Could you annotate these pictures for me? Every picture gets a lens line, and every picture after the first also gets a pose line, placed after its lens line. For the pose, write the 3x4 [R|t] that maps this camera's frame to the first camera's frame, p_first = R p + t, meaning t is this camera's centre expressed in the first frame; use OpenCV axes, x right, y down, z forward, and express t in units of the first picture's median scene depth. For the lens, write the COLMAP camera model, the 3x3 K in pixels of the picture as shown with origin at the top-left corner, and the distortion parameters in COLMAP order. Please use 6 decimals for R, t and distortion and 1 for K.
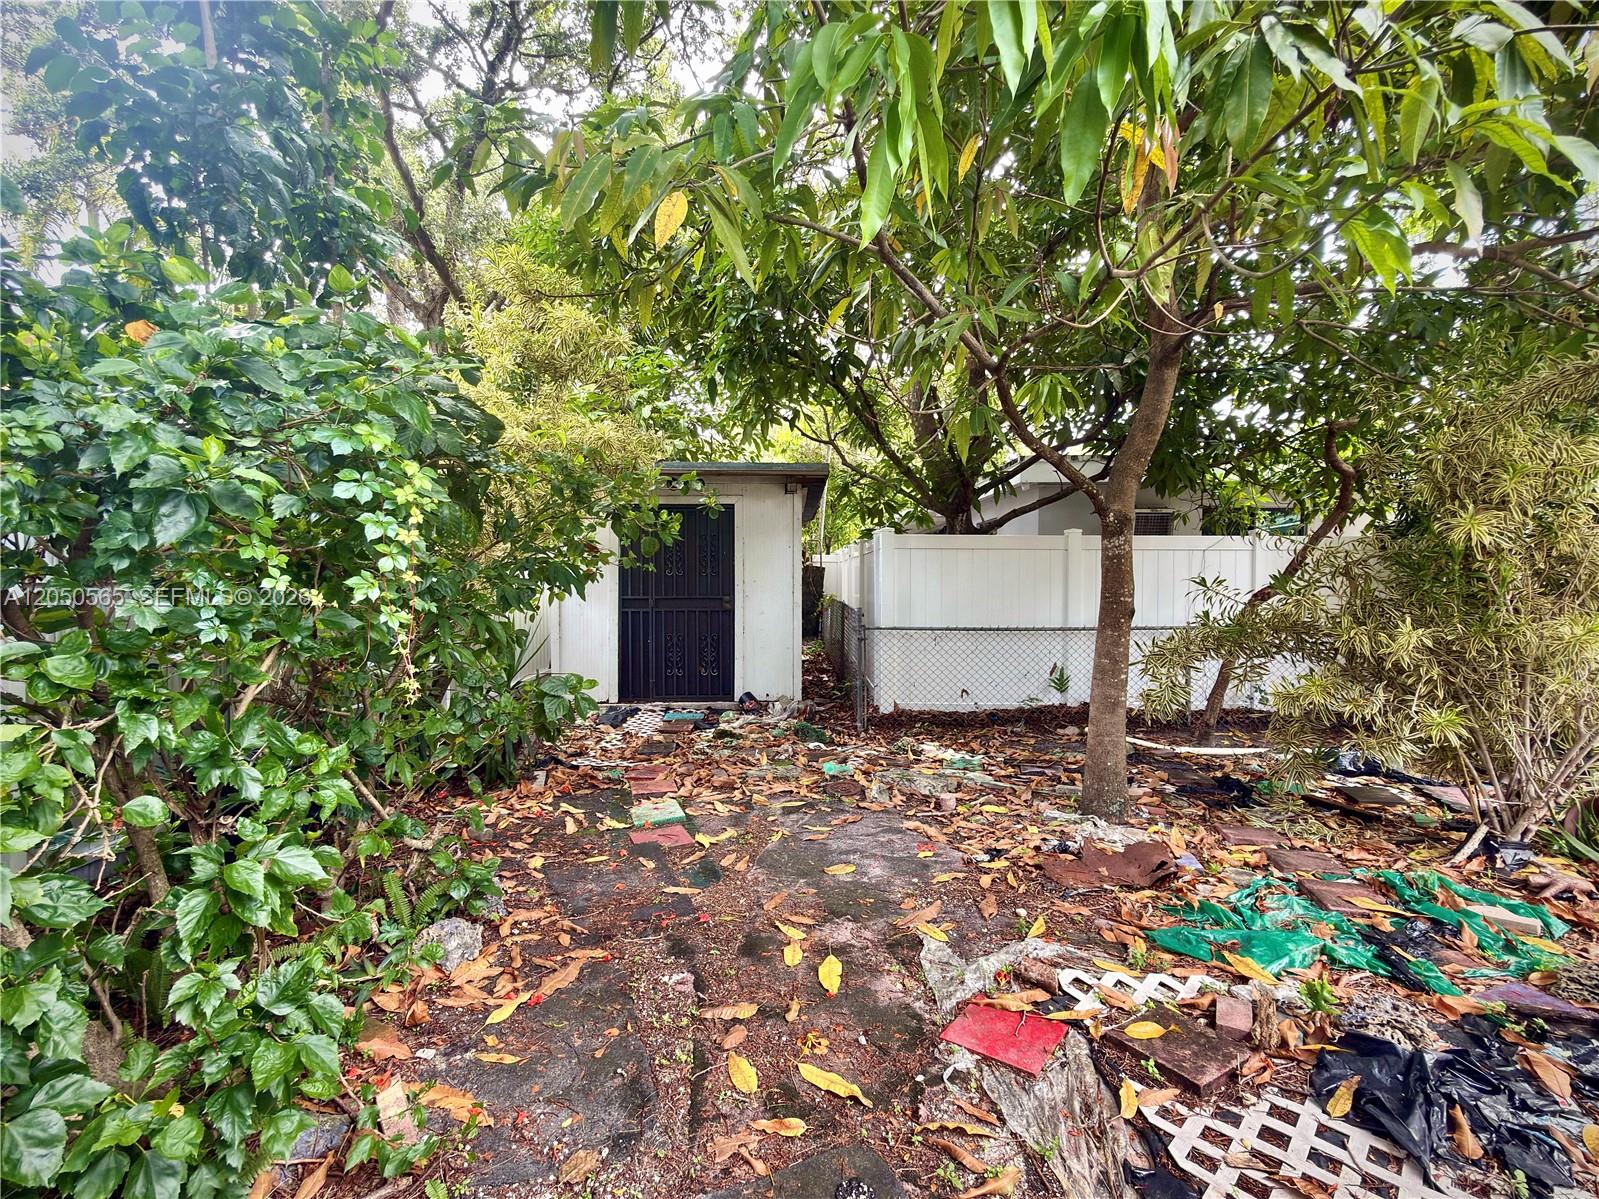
lens RADIAL K [[753.5, 0, 797.8], [0, 753.5, 590.8], [0, 0, 1]] dist [-0.003653, 0.002026]
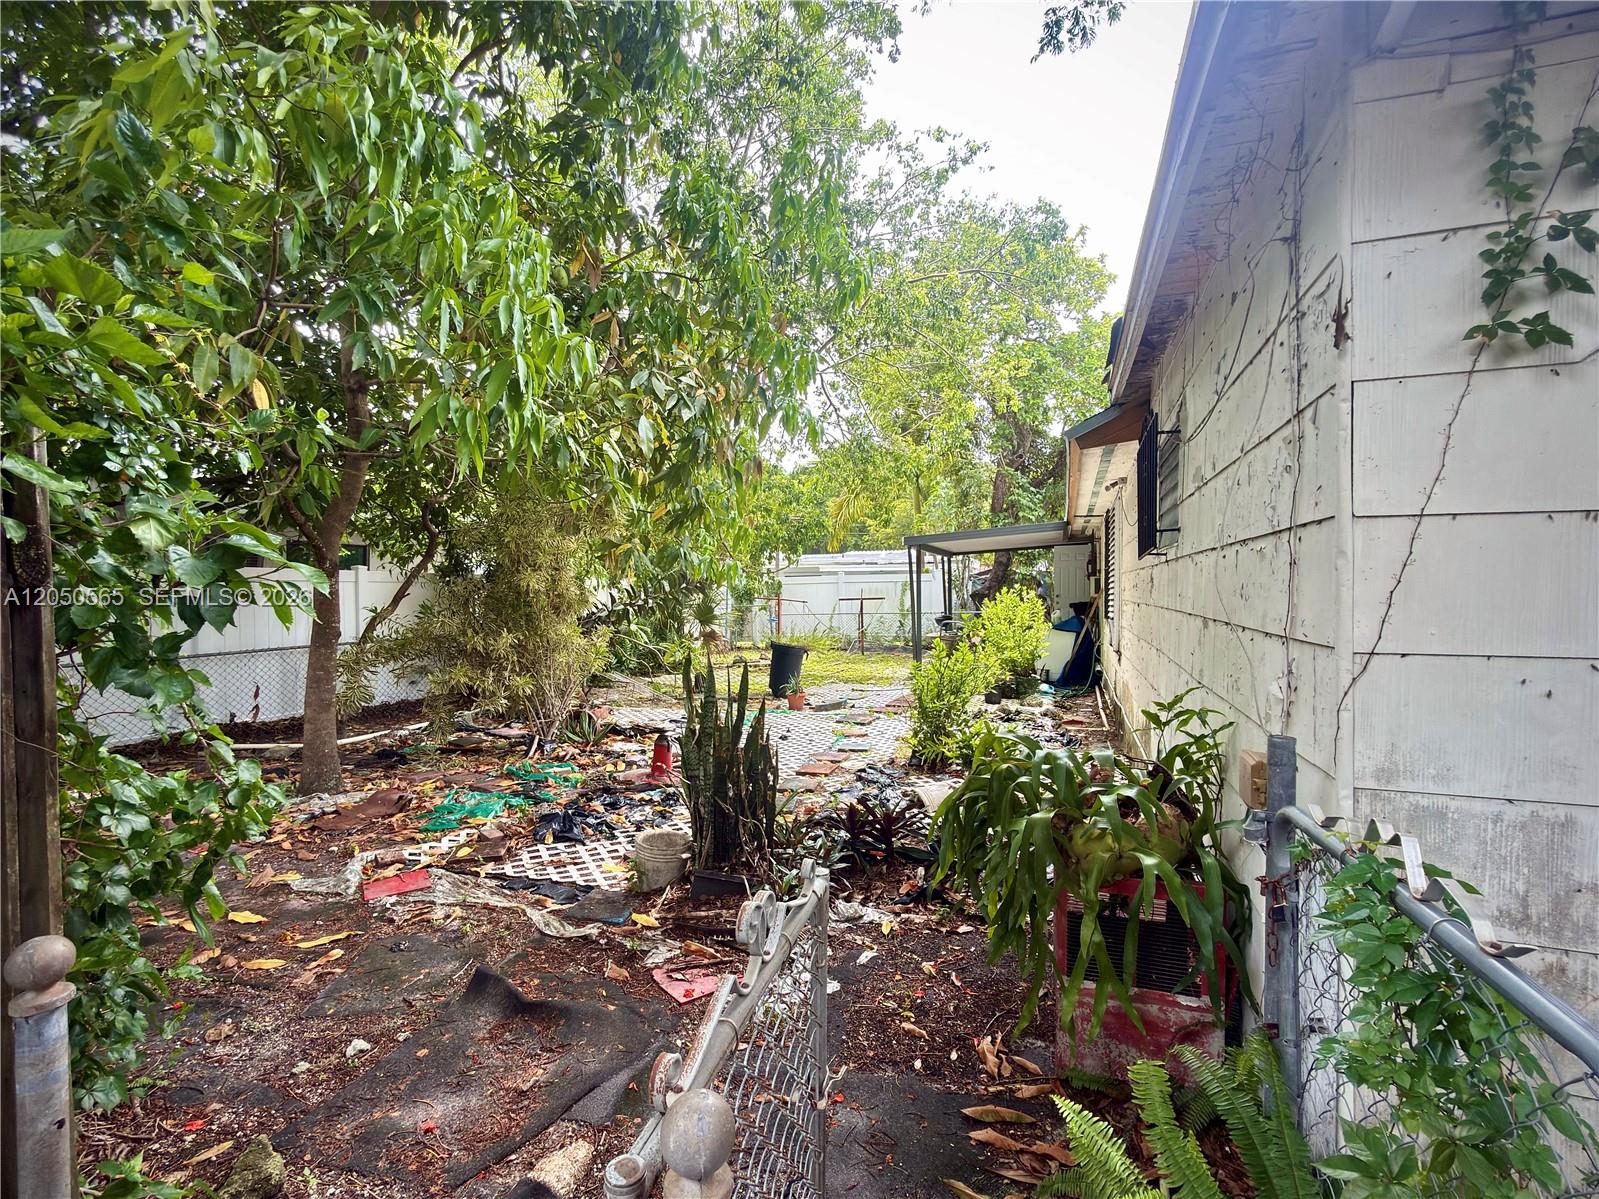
lens RADIAL K [[753.5, 0, 799.2], [0, 753.5, 595.2], [0, 0, 1]] dist [-0.003653, 0.002026]
pose [[0.350383, -0.012247, 0.936527, -0.851983], [0.026631, 0.999640, 0.003109, -0.044151], [-0.936228, 0.023852, 0.350583, -0.403879]]
